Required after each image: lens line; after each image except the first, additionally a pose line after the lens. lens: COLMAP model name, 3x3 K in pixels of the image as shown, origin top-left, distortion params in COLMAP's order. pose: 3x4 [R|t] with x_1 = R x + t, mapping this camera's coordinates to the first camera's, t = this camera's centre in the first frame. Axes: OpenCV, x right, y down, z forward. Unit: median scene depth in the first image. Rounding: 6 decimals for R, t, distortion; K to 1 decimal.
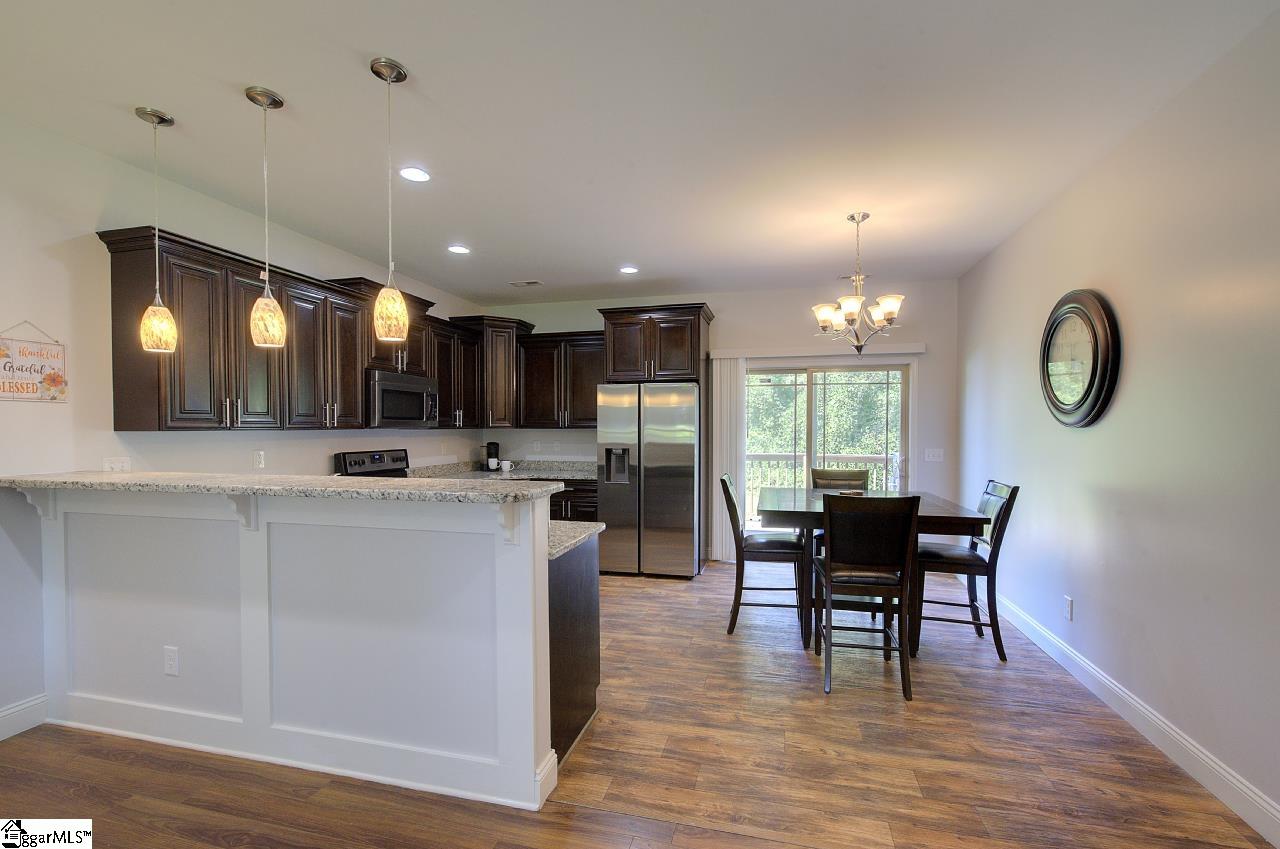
lens RADIAL K [[549.0, 0, 641.7], [0, 549.0, 435.4], [0, 0, 1]] dist [-0.002711, 0.000051]
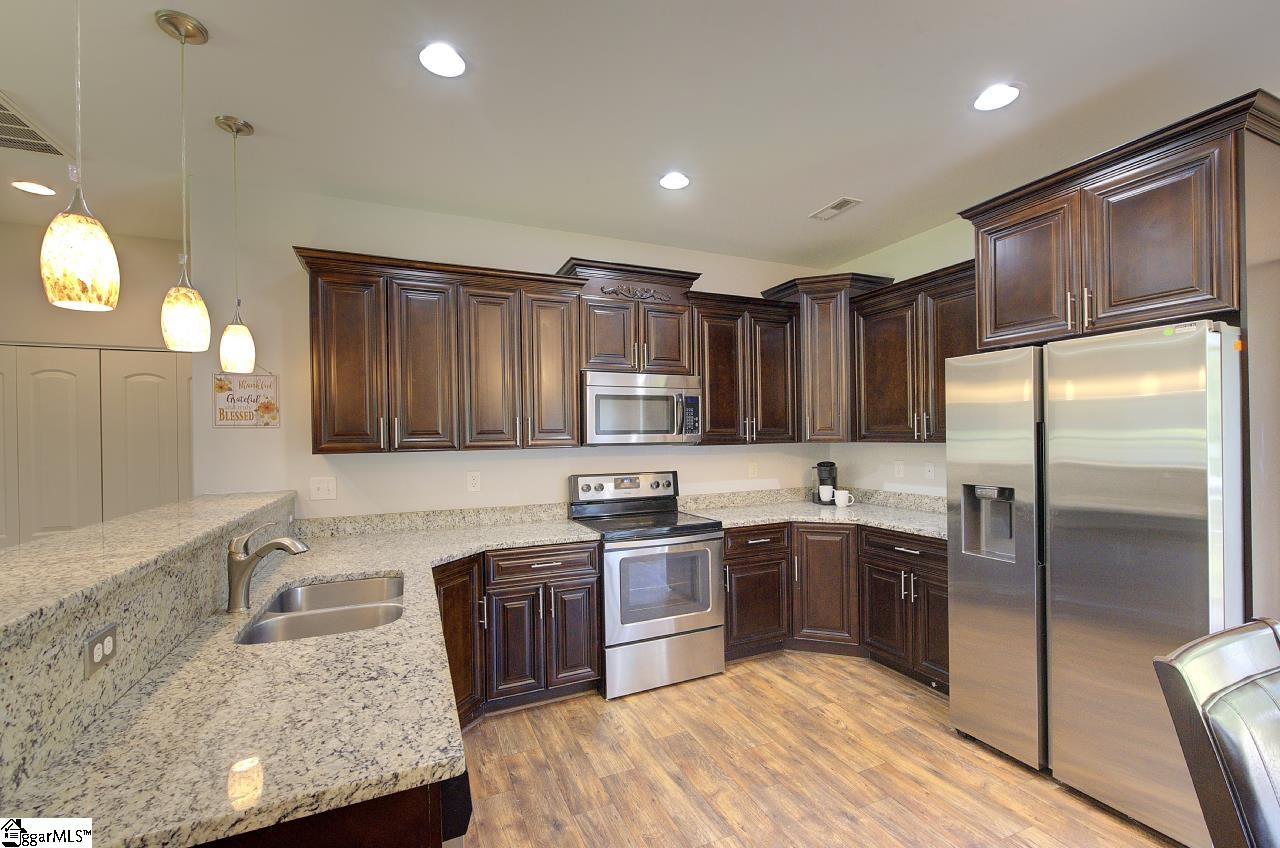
lens RADIAL K [[549.0, 0, 641.7], [0, 549.0, 434.9], [0, 0, 1]] dist [-0.002711, 0.000051]
pose [[0.627052, -0.012901, -0.778871, 0.136235], [0.003395, 0.999899, -0.013829, -0.014482], [0.778970, 0.006027, 0.627032, 0.458620]]
